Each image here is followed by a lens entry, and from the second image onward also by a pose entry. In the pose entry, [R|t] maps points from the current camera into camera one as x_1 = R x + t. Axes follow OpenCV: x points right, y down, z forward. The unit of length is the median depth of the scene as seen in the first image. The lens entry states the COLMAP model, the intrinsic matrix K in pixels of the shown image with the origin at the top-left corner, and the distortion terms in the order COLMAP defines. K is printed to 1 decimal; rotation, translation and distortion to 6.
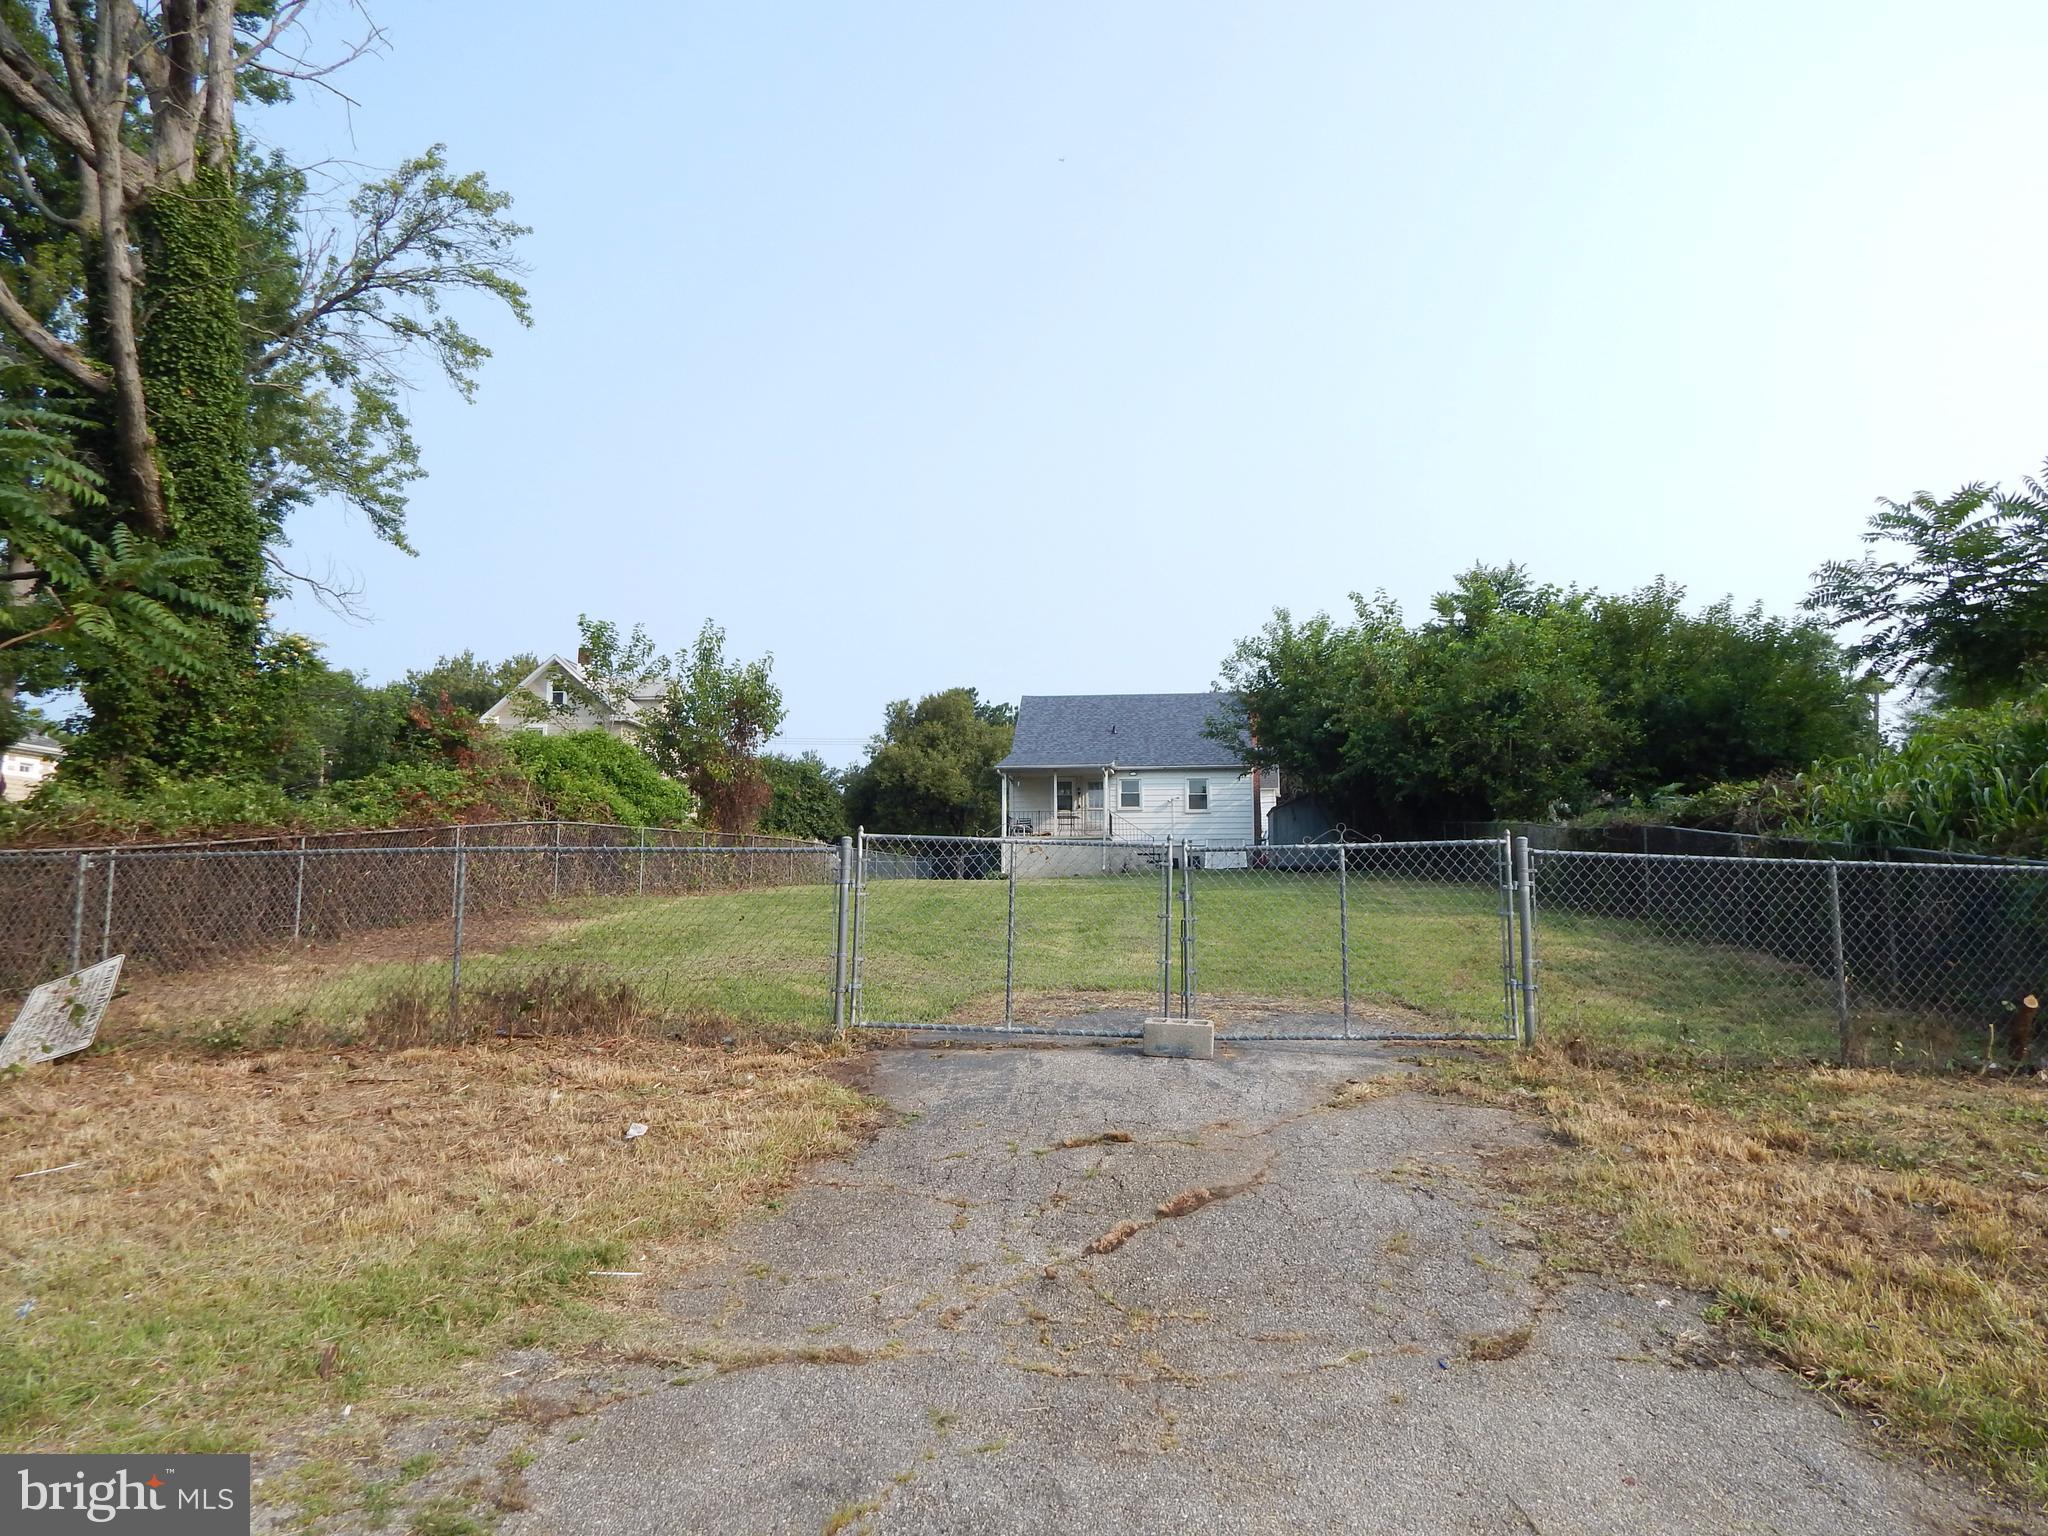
lens RADIAL K [[1318.9, 0, 967.6], [0, 1318.9, 855.7], [0, 0, 1]] dist [-0.080429, -0.000371]
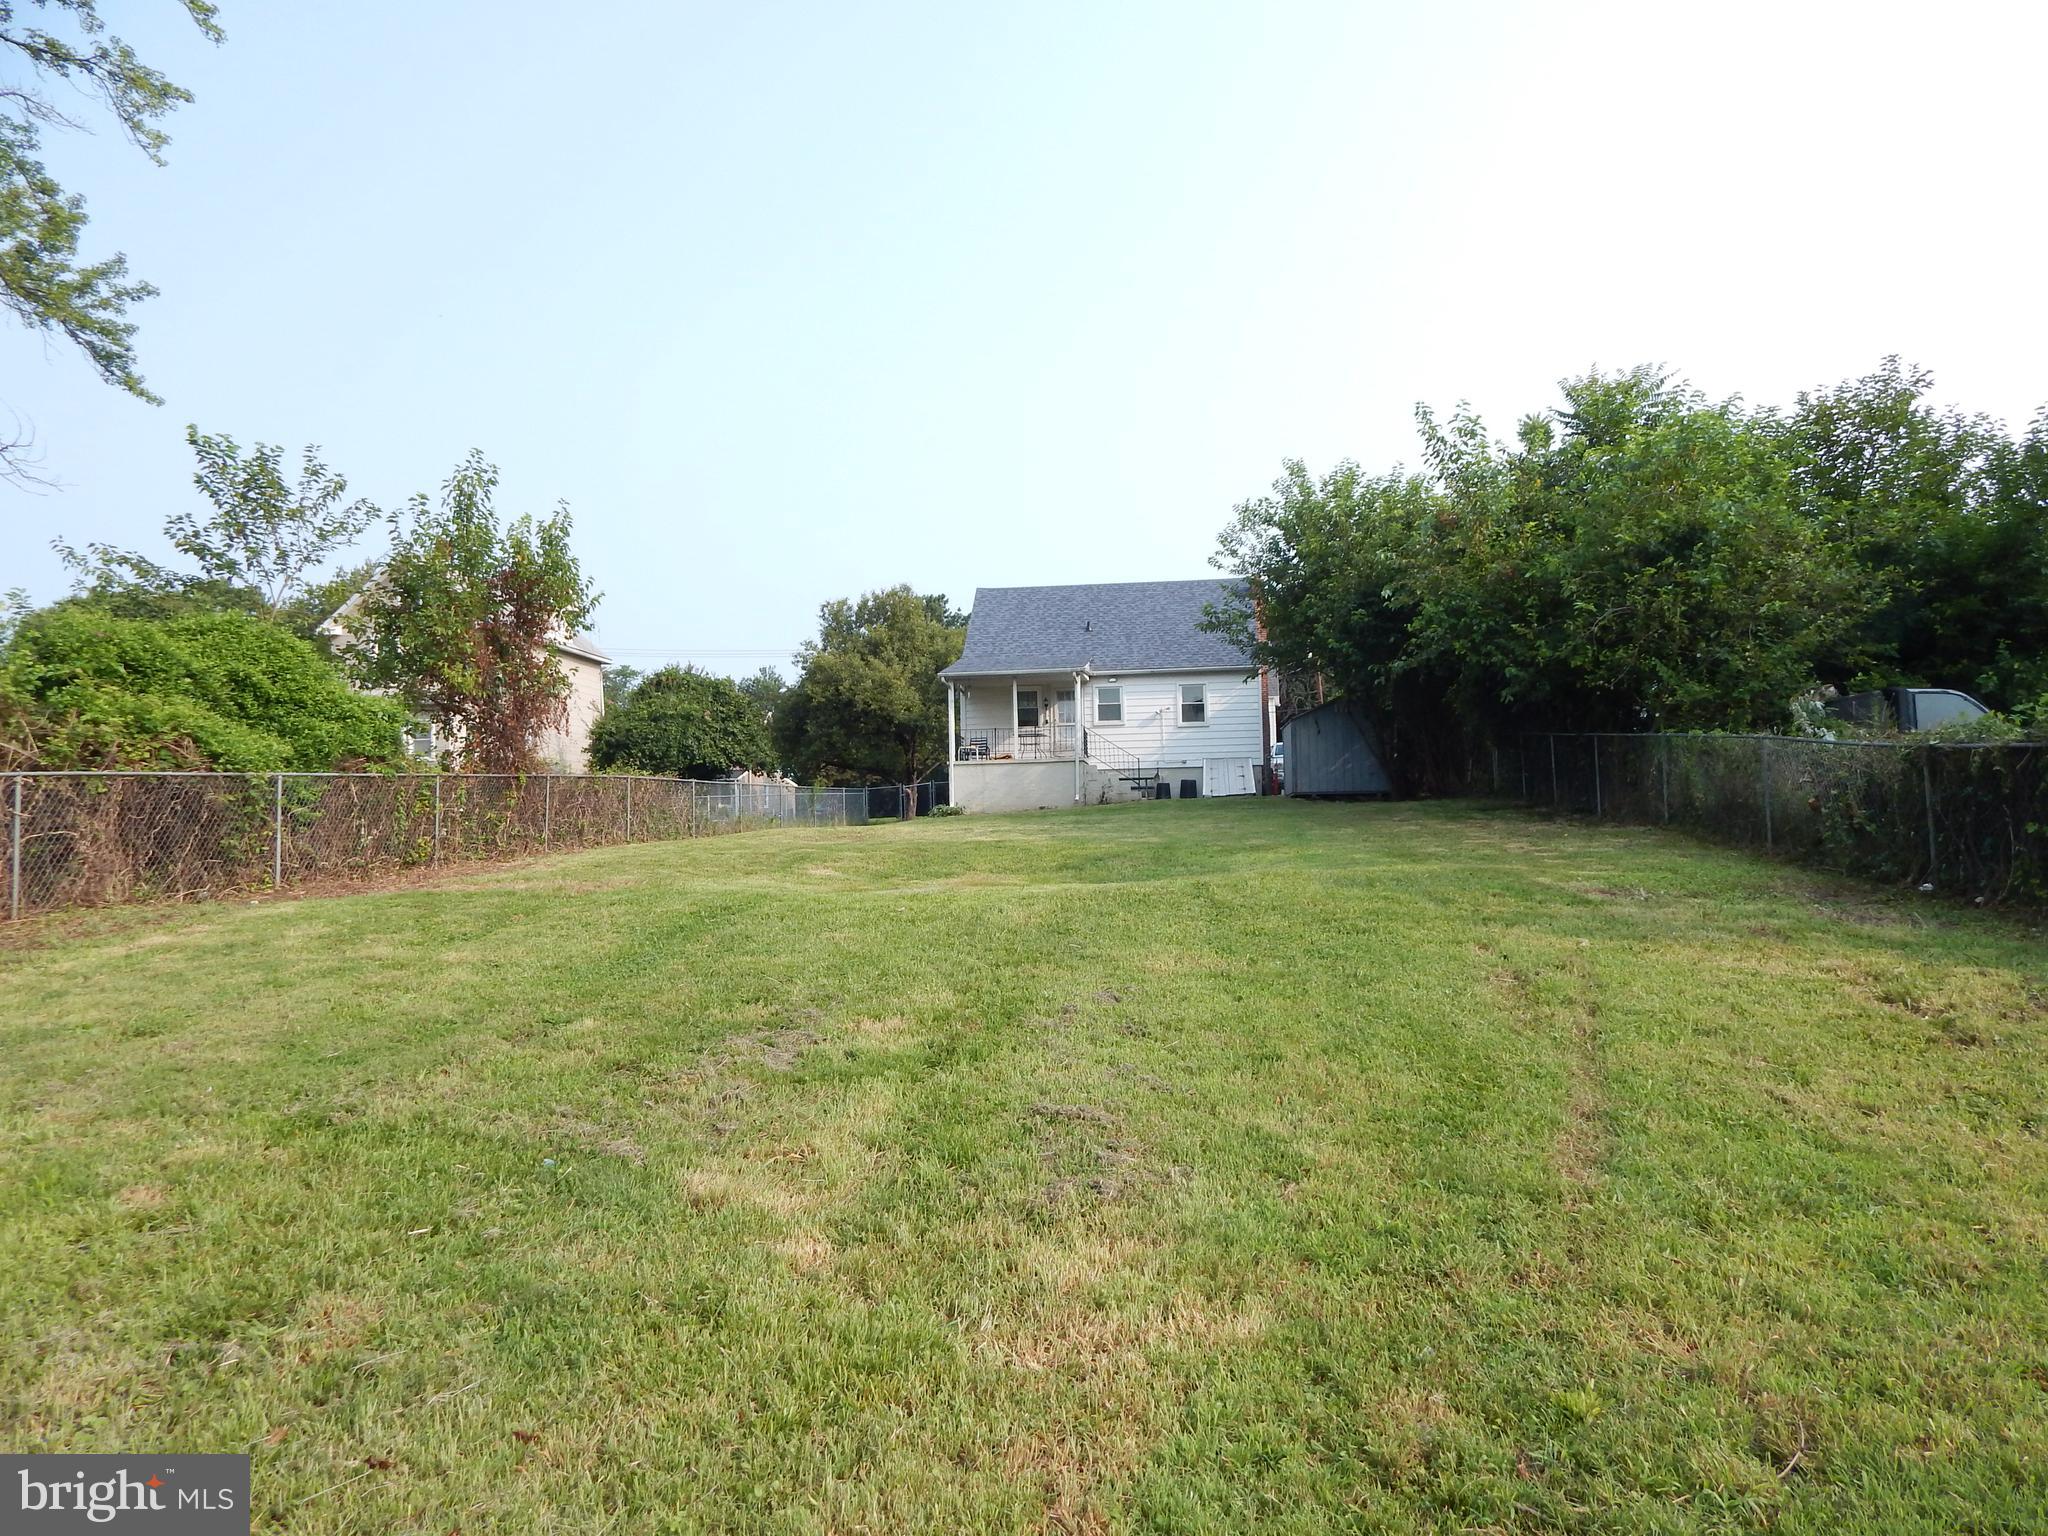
lens RADIAL K [[1351.8, 0, 1024.0], [0, 1351.8, 768.0], [0, 0, 1]] dist [0.000272, -0.062623]
pose [[0.998401, -0.021945, 0.052097, 0.028676], [0.022148, 0.999749, -0.003324, -0.006995], [-0.052011, 0.004472, 0.998637, 0.184584]]
